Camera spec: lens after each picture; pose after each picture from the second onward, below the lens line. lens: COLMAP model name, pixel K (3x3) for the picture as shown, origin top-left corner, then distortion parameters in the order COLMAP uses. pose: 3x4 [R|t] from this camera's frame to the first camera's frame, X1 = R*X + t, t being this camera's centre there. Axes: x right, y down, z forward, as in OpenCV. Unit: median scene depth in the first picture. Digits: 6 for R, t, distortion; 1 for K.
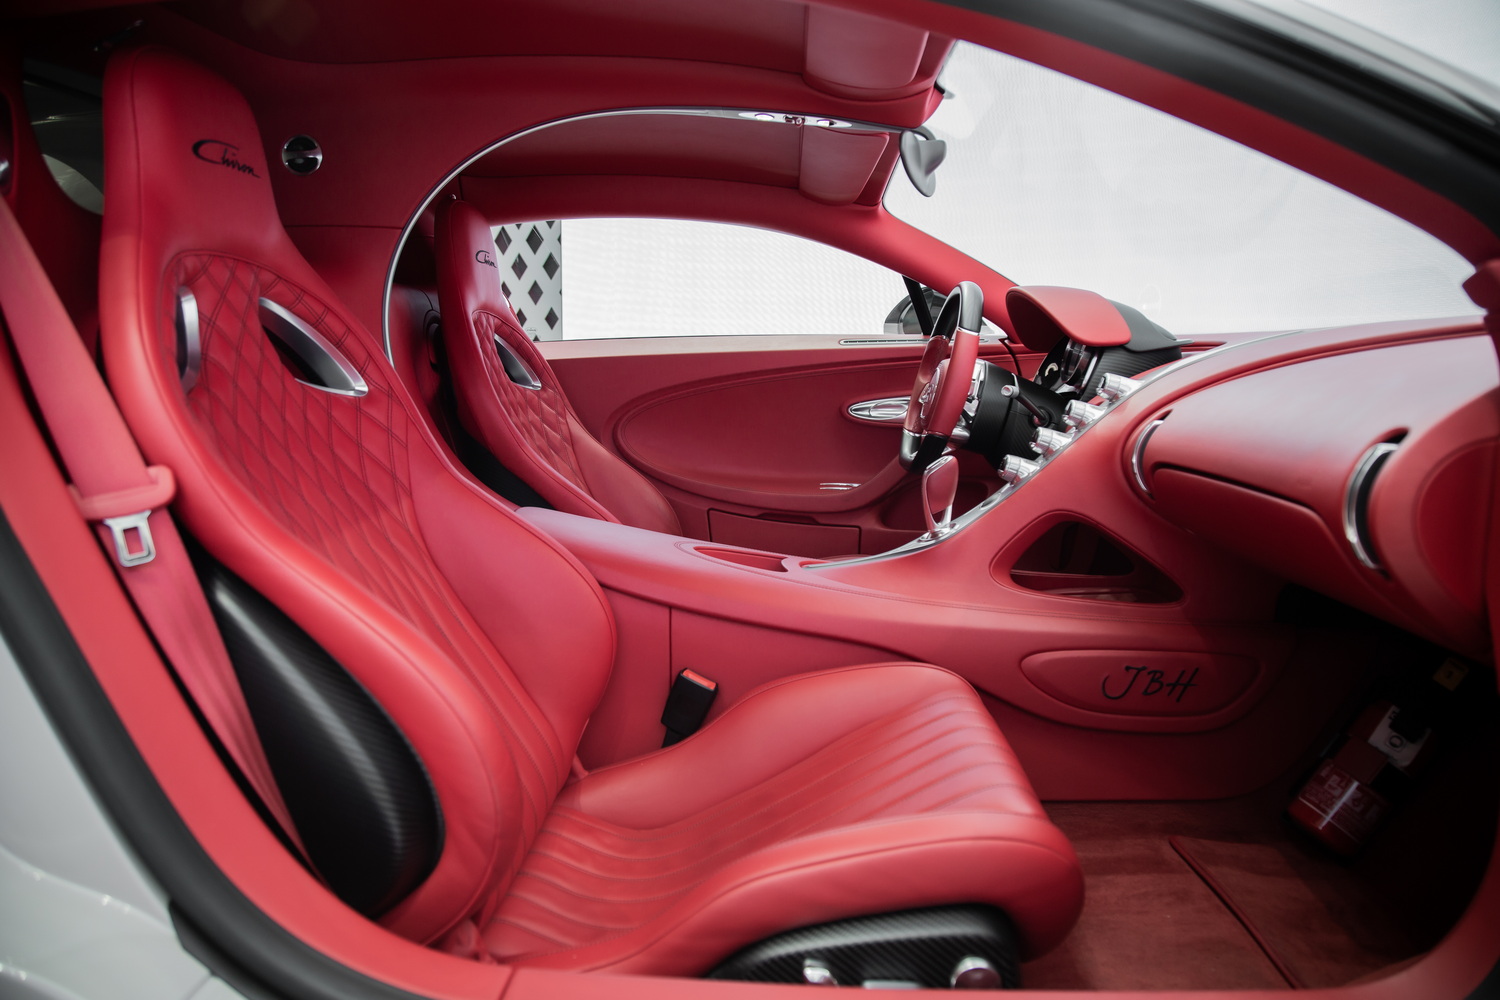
lens RADIAL K [[971.2, 0, 766.1], [0, 971.2, 494.4], [0, 0, 1]] dist [-0.094993, 0.022735]
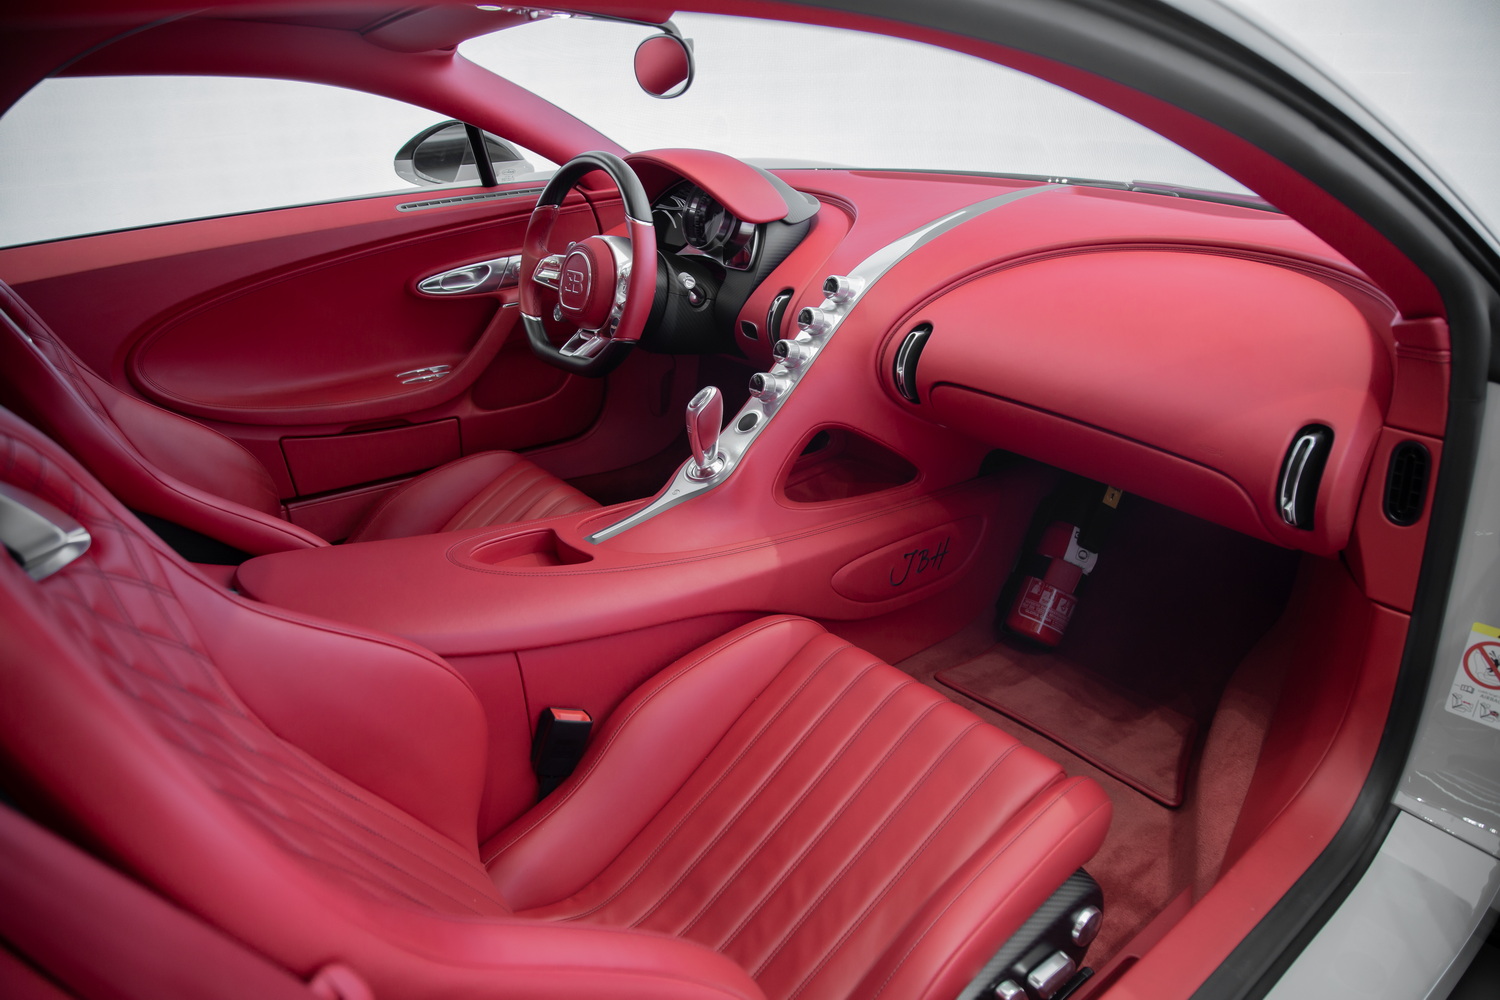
lens RADIAL K [[971.2, 0, 751.2], [0, 971.2, 508.3], [0, 0, 1]] dist [-0.094993, 0.022735]
pose [[0.786162, -0.278785, 0.551569, -0.366756], [0.113309, 0.942368, 0.314808, -0.243720], [-0.607545, -0.184993, 0.772442, 0.242406]]
